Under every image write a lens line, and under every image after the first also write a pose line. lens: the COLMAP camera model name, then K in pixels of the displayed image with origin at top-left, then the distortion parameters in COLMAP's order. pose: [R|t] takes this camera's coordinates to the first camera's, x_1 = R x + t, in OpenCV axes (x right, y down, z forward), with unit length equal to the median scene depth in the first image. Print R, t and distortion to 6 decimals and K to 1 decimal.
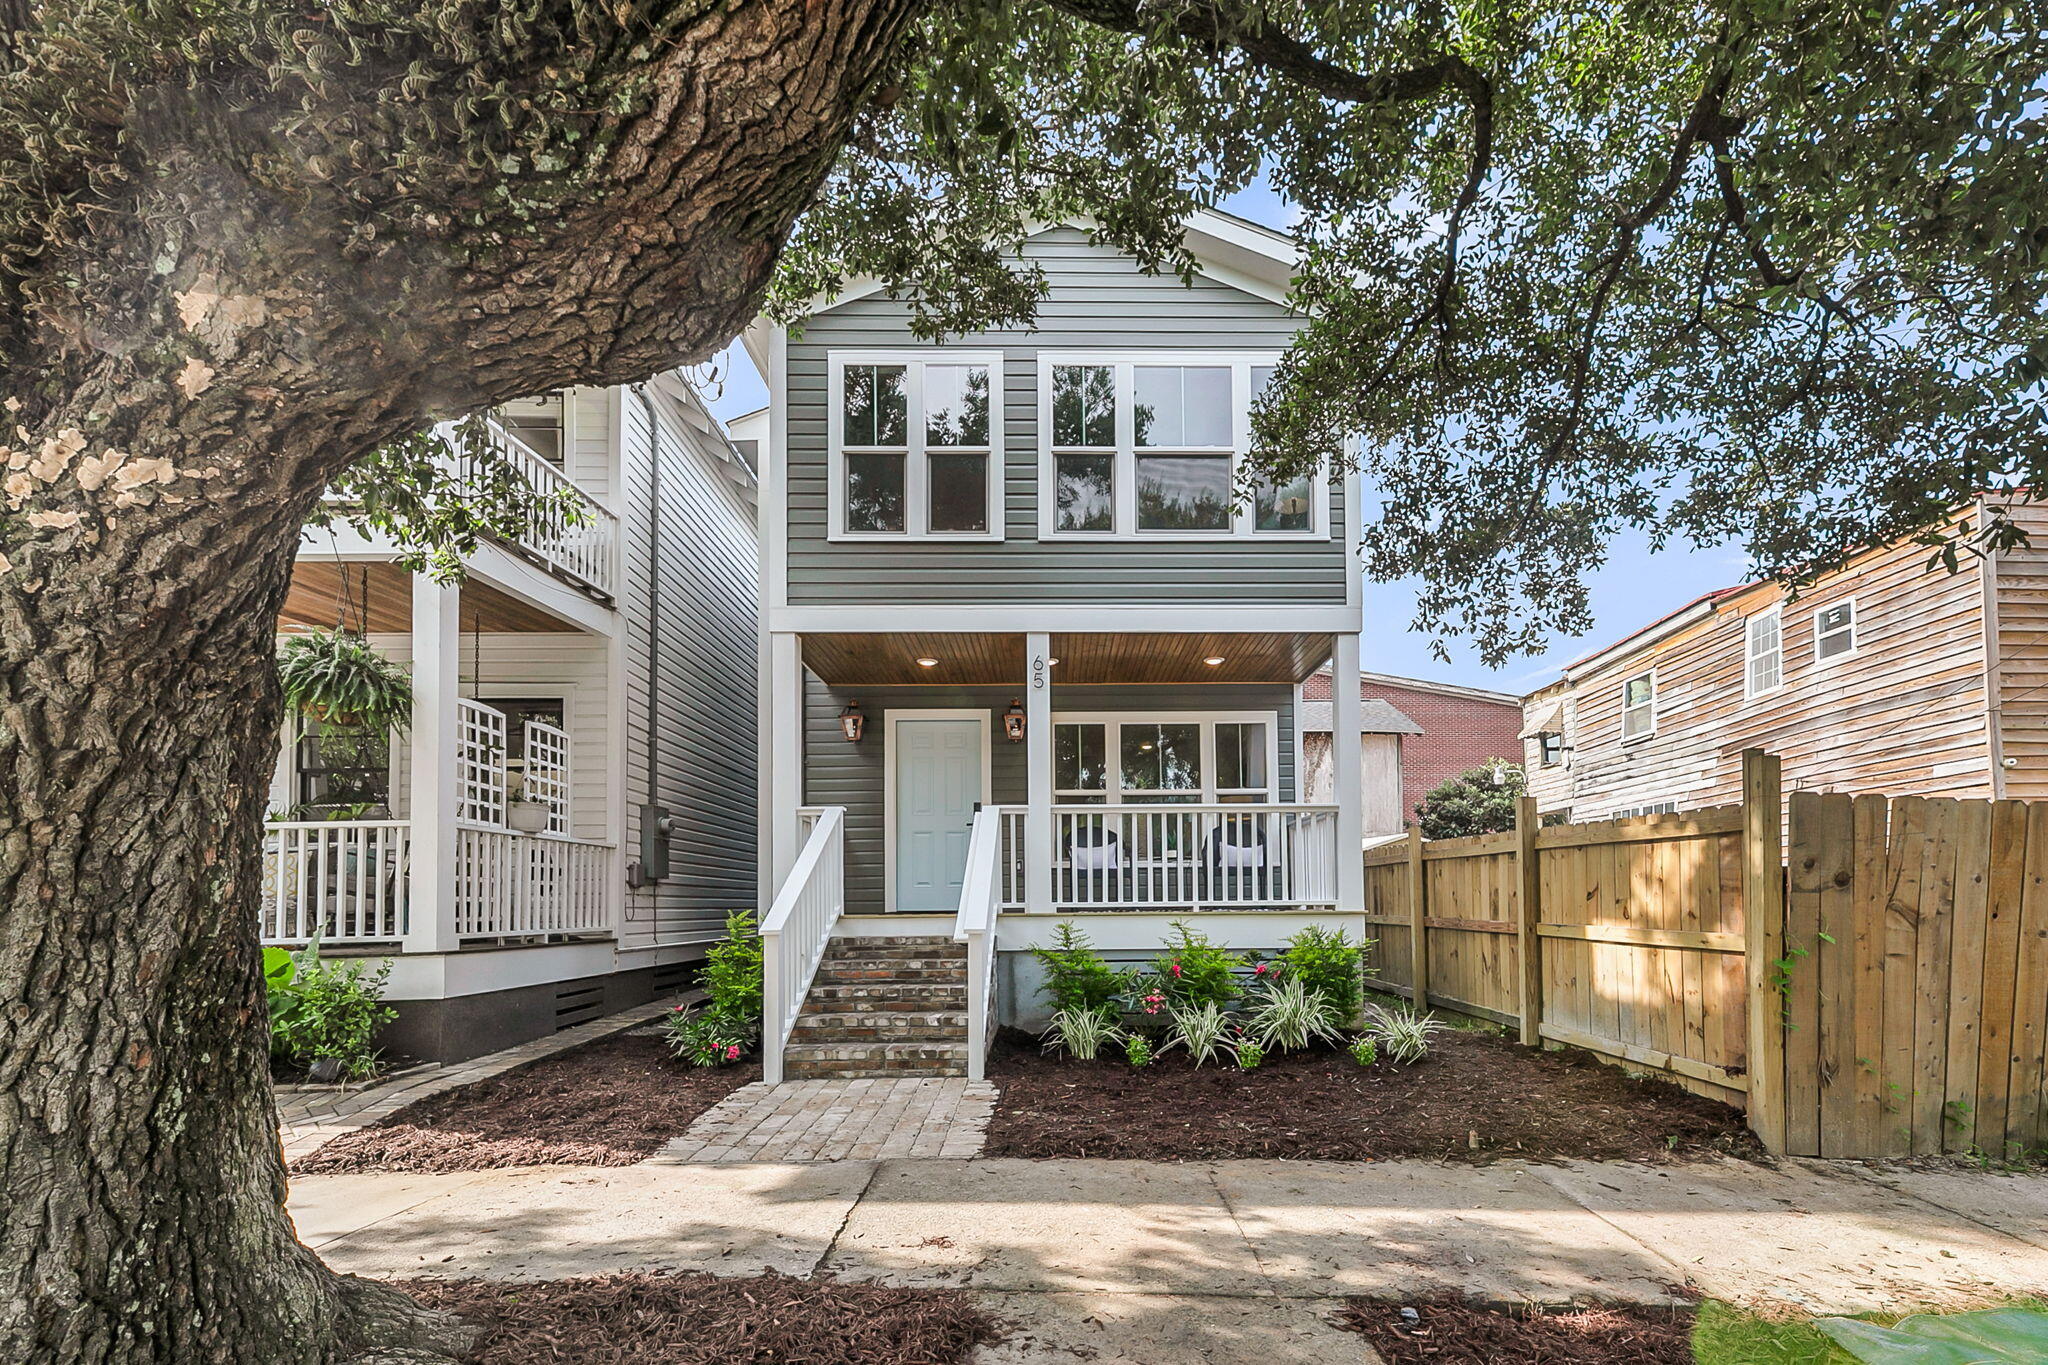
lens RADIAL K [[855.7, 0, 1033.6], [0, 855.7, 656.8], [0, 0, 1]] dist [-0.008541, -0.000428]
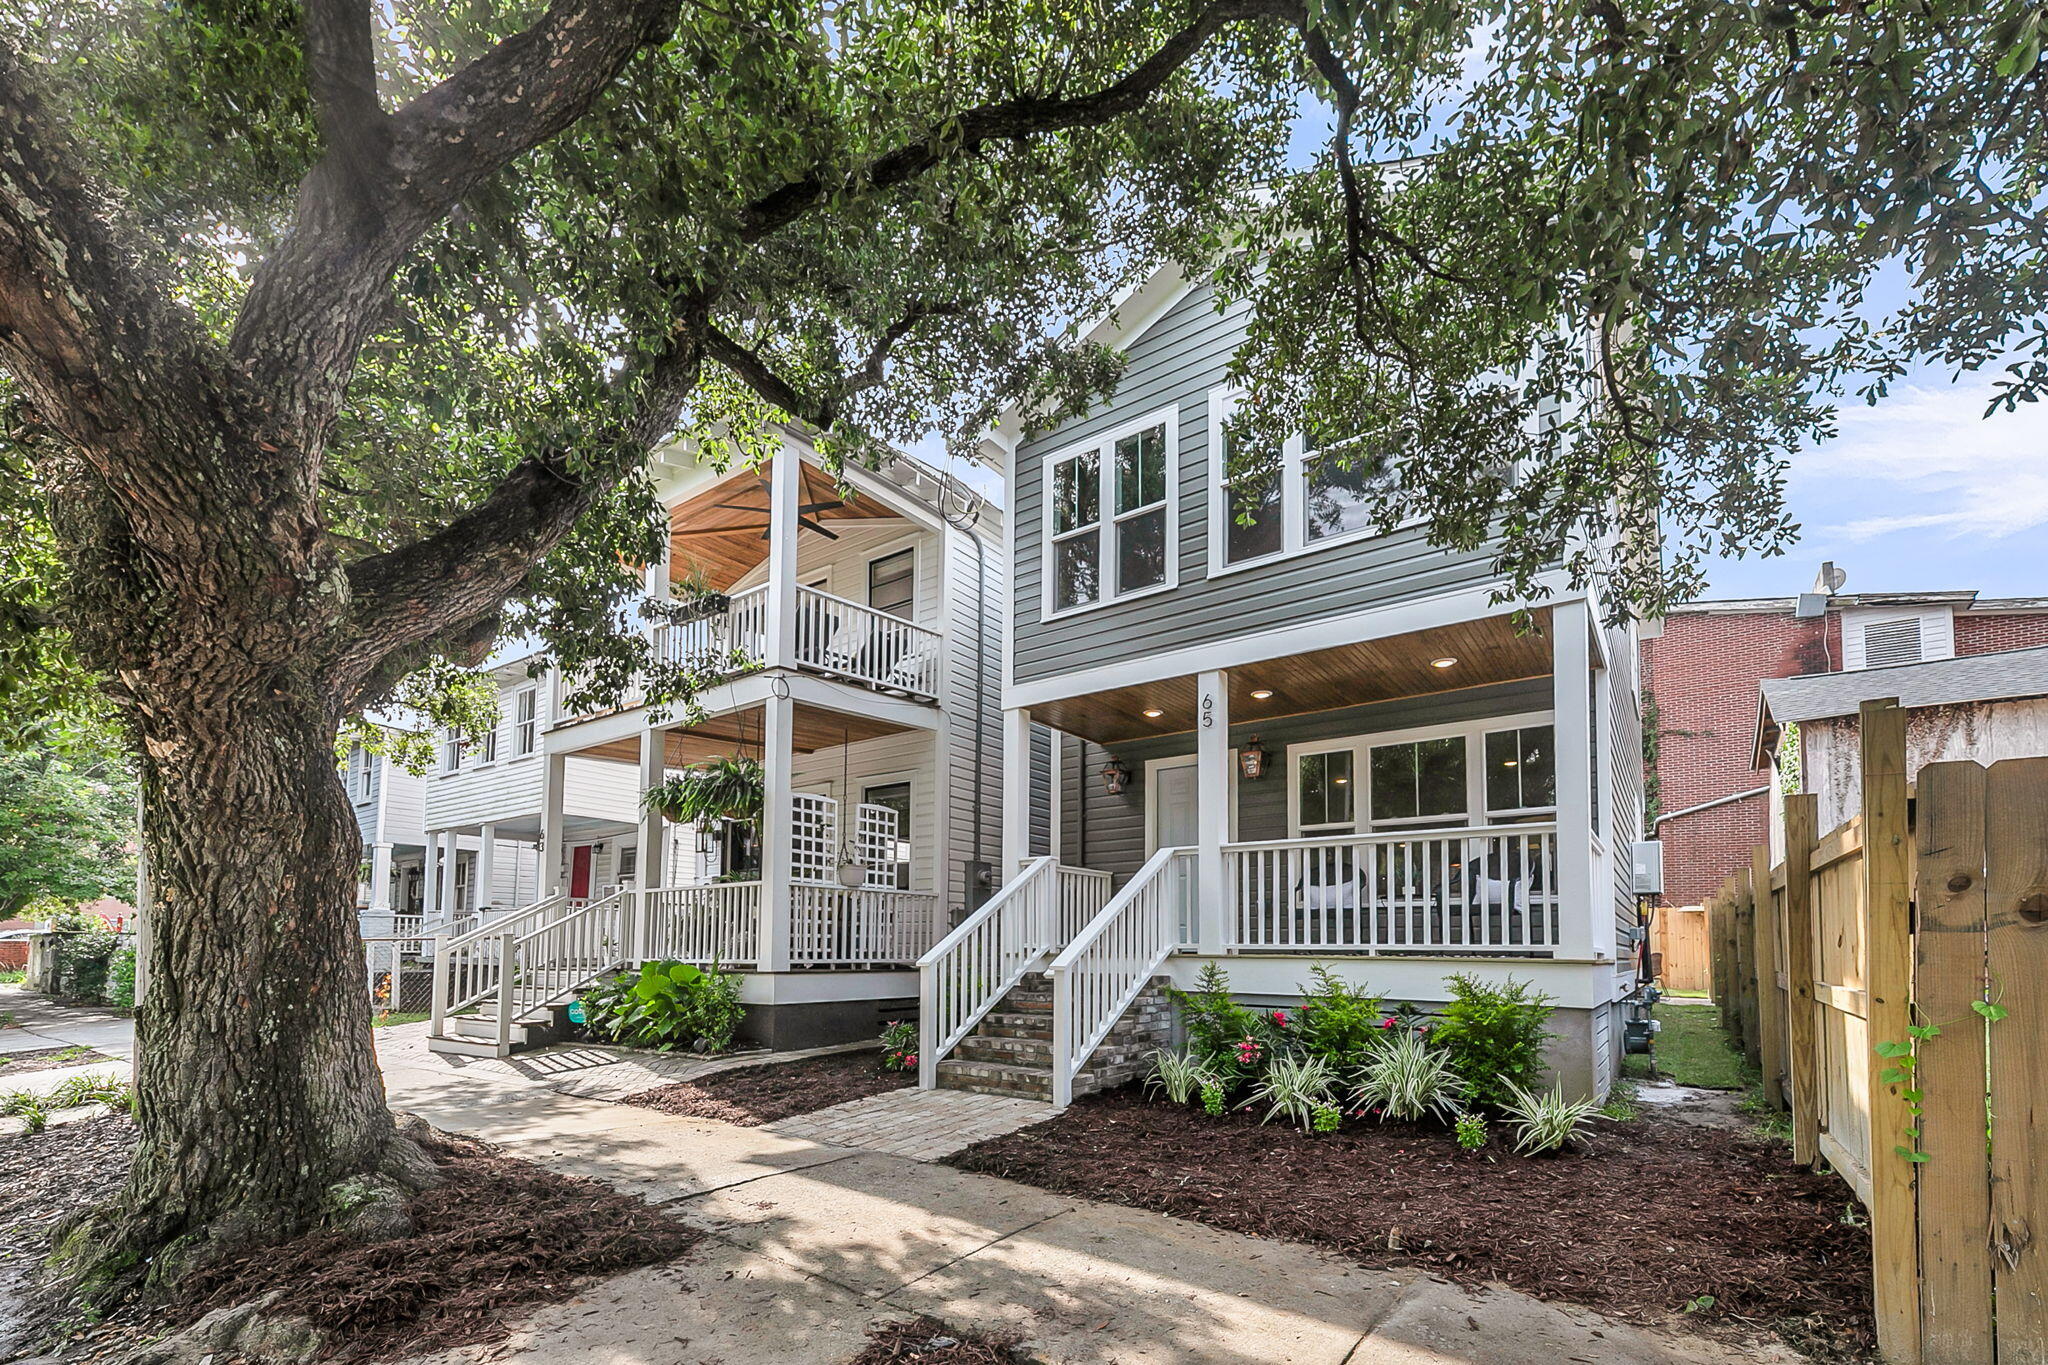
lens RADIAL K [[818.4, 0, 1024.0], [0, 818.4, 682.5], [0, 0, 1]] dist [-0.010817, 0.000140]
pose [[0.799523, -0.169197, -0.576312, 0.436457], [0.153090, 0.985219, -0.076863, 0.028372], [0.580799, -0.026774, 0.813607, 0.110207]]
